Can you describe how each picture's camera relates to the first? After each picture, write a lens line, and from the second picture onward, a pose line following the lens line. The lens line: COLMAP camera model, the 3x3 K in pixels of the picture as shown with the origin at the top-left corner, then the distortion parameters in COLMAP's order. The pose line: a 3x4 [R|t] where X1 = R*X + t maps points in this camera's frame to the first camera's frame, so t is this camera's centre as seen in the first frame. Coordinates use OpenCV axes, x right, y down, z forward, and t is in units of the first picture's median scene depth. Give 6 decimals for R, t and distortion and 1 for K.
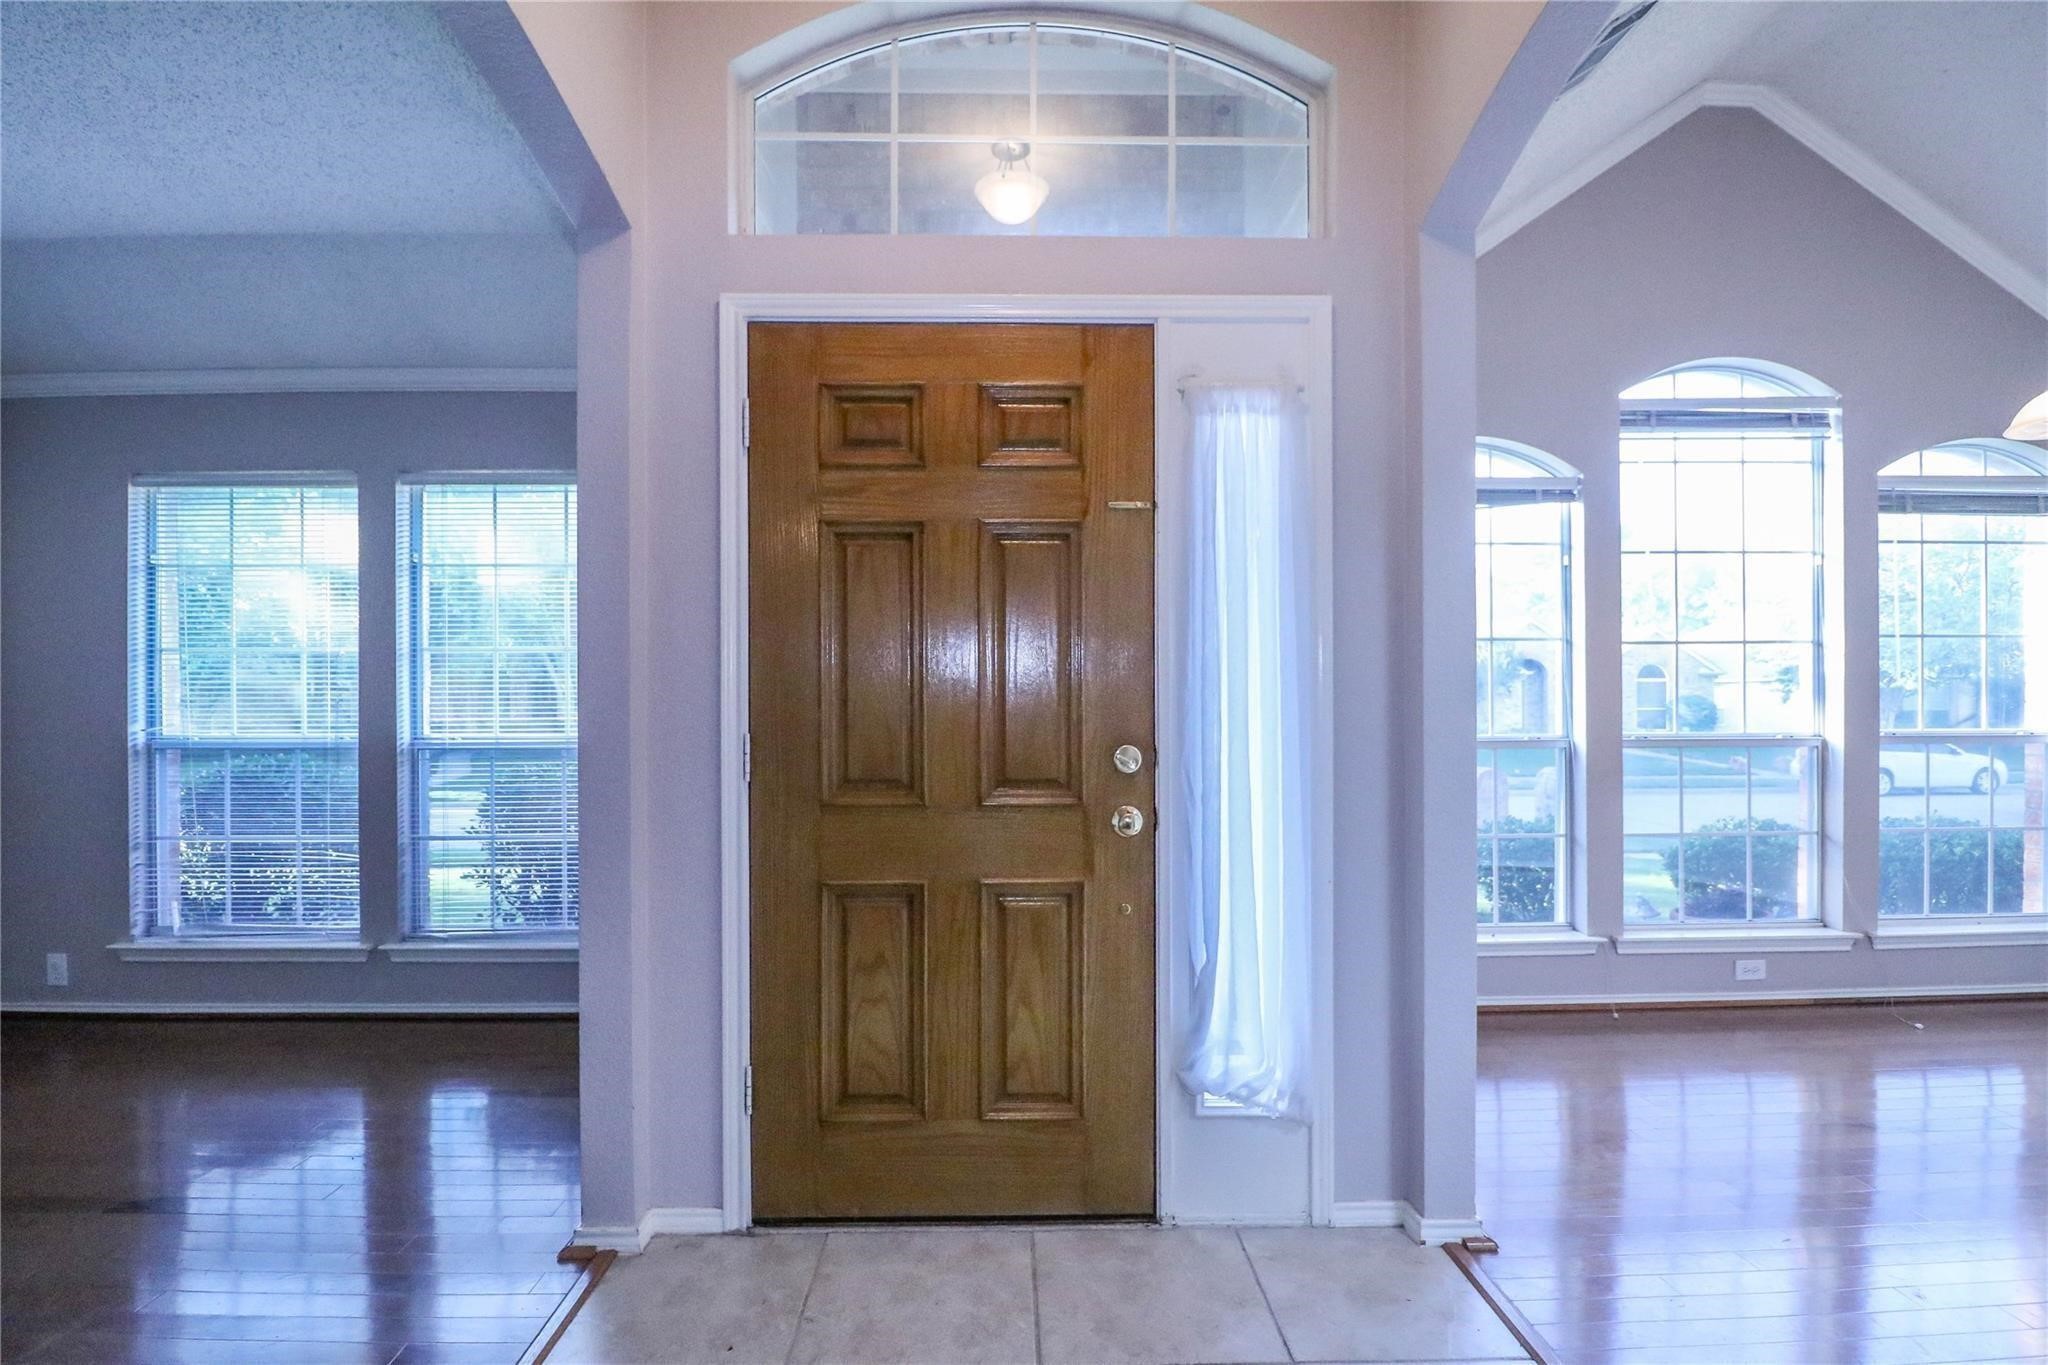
lens RADIAL K [[967.0, 0, 1013.5], [0, 967.0, 699.9], [0, 0, 1]] dist [-0.011819, -0.005010]
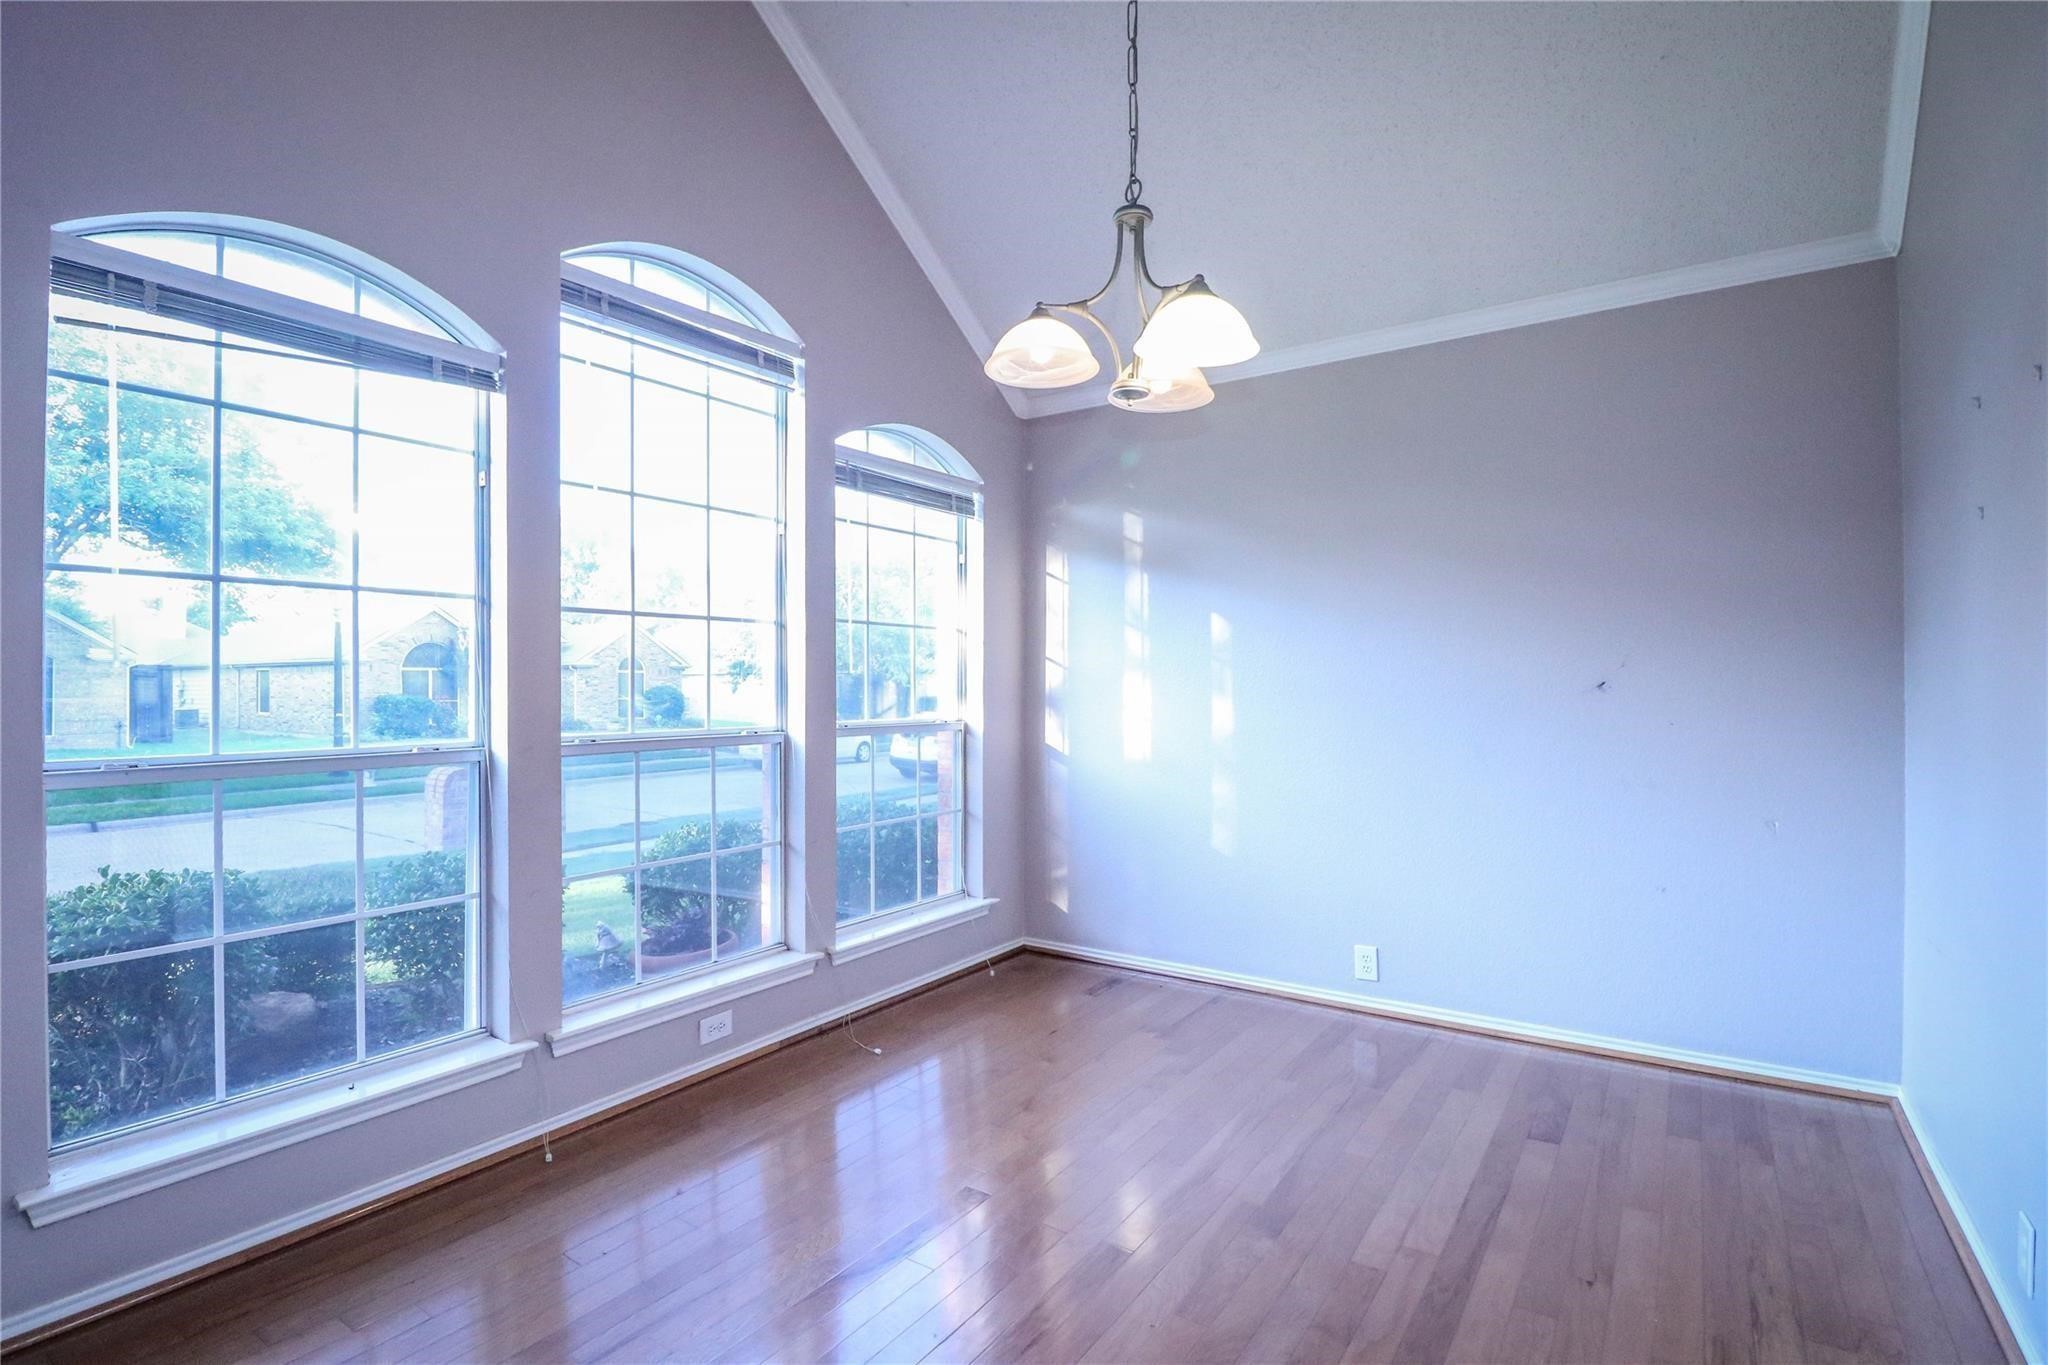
lens RADIAL K [[967.0, 0, 1021.1], [0, 967.0, 688.4], [0, 0, 1]] dist [-0.011819, -0.005010]
pose [[0.568419, 0.002254, 0.822736, 0.245439], [-0.000449, 0.999997, -0.002430, 0.001003], [-0.822739, 0.001012, 0.568418, 0.324543]]
